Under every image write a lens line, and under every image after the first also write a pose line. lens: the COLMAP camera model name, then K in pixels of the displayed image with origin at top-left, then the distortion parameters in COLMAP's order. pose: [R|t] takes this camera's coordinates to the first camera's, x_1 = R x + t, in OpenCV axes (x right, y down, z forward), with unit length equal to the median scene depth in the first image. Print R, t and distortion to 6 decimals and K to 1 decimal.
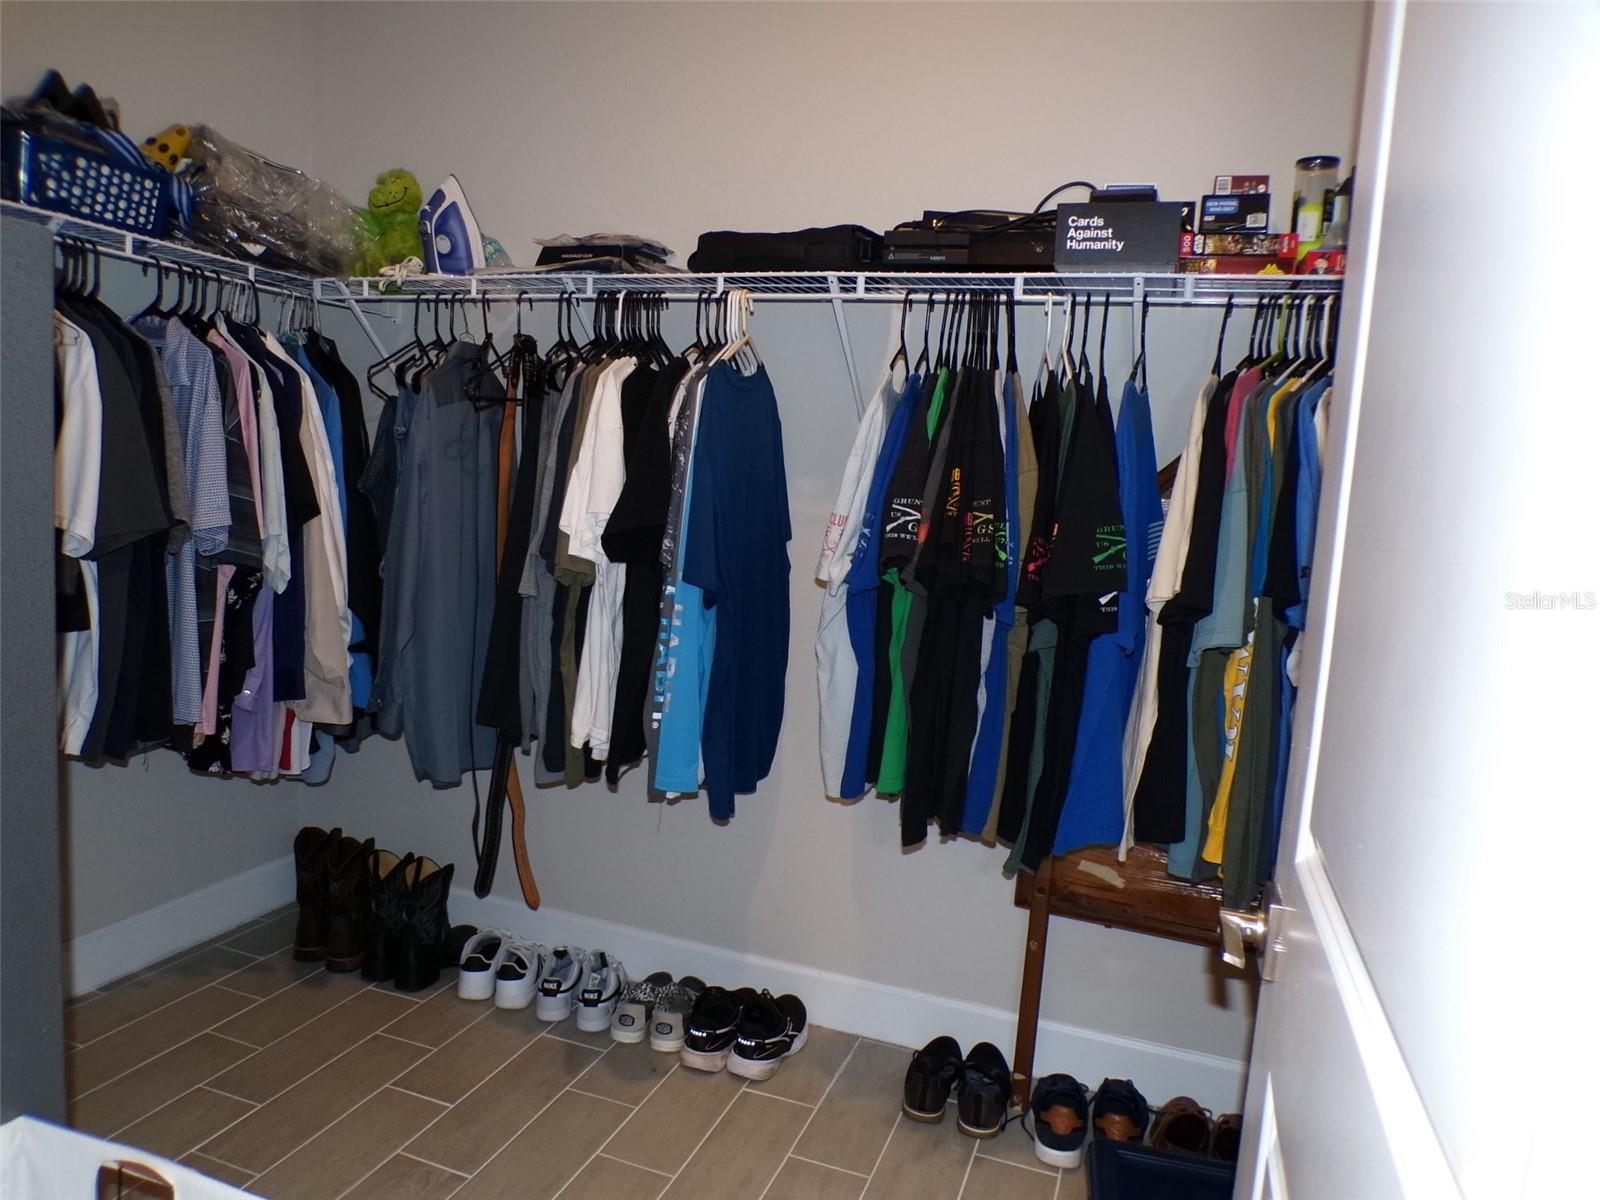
lens RADIAL K [[1083.6, 0, 804.7], [0, 1083.6, 599.7], [0, 0, 1]] dist [-0.039314, 0.013431]
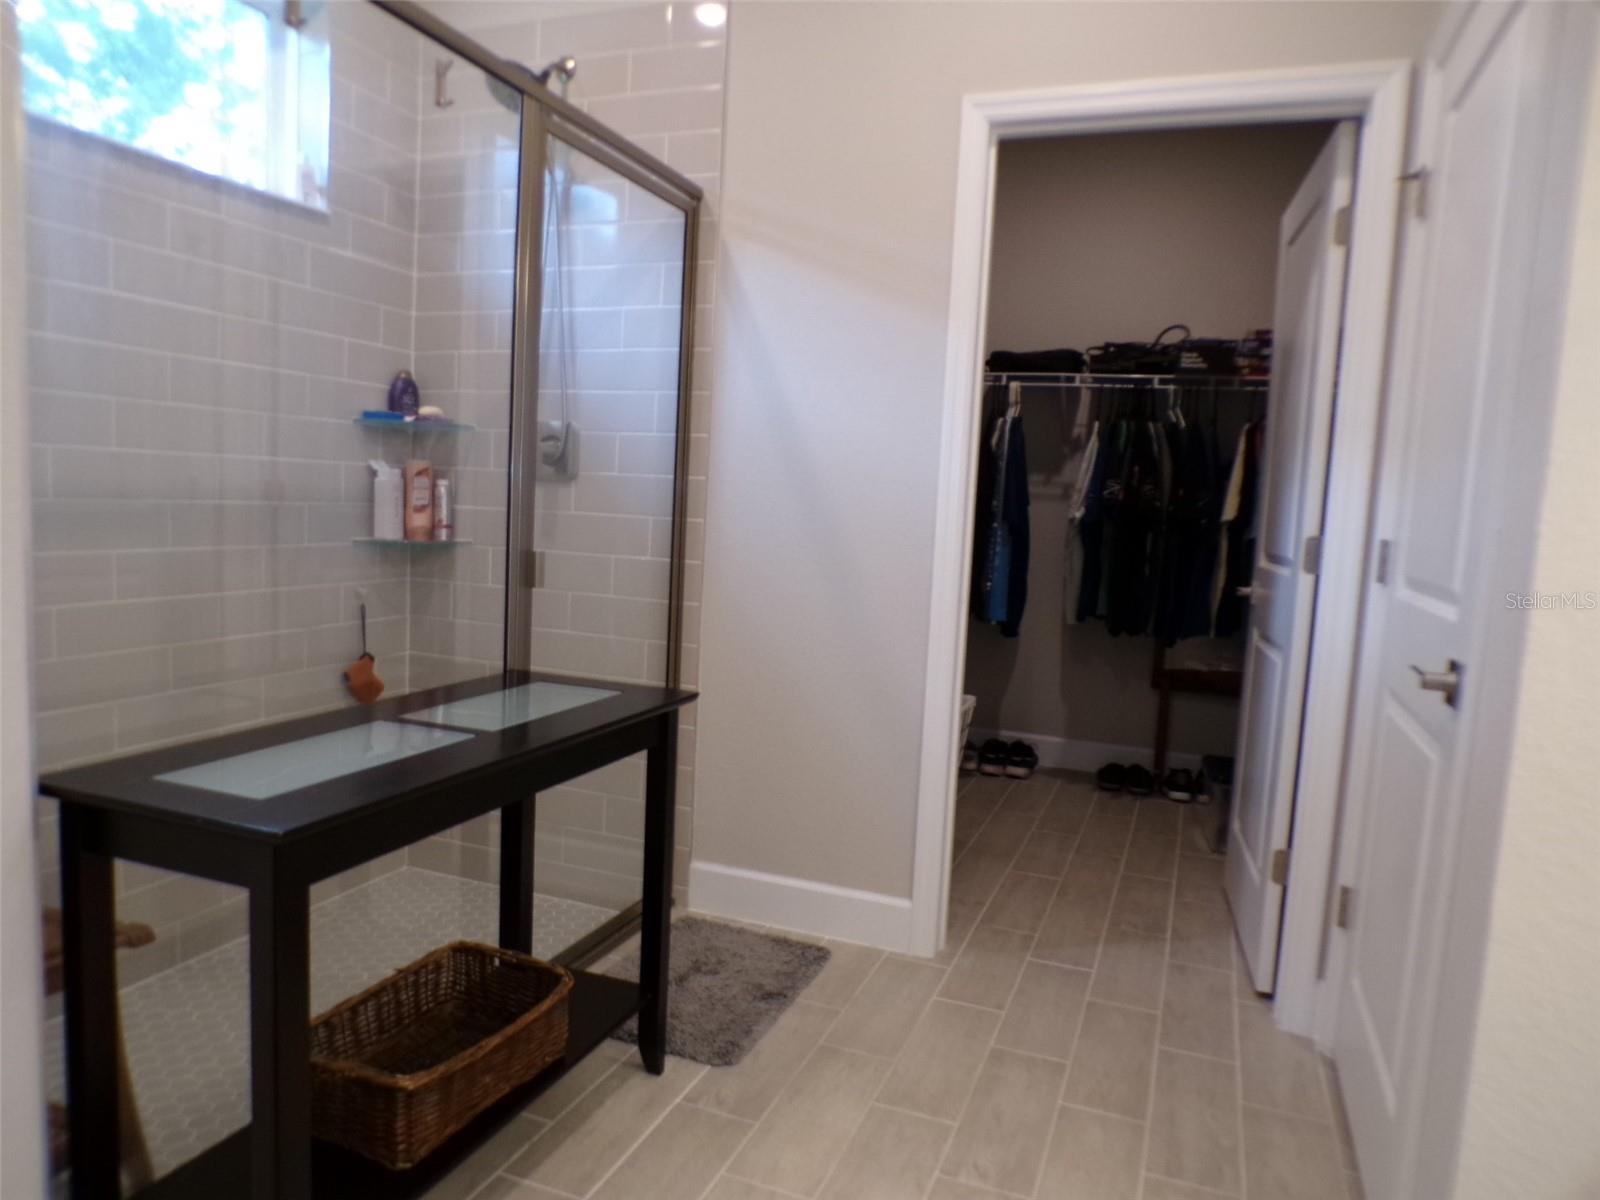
lens RADIAL K [[1083.6, 0, 802.6], [0, 1083.6, 596.8], [0, 0, 1]] dist [-0.039314, 0.013431]
pose [[0.999626, -0.011629, -0.024752, -0.458409], [0.011302, 0.999848, -0.013281, 0.158736], [0.024903, 0.012996, 0.999605, -1.161201]]
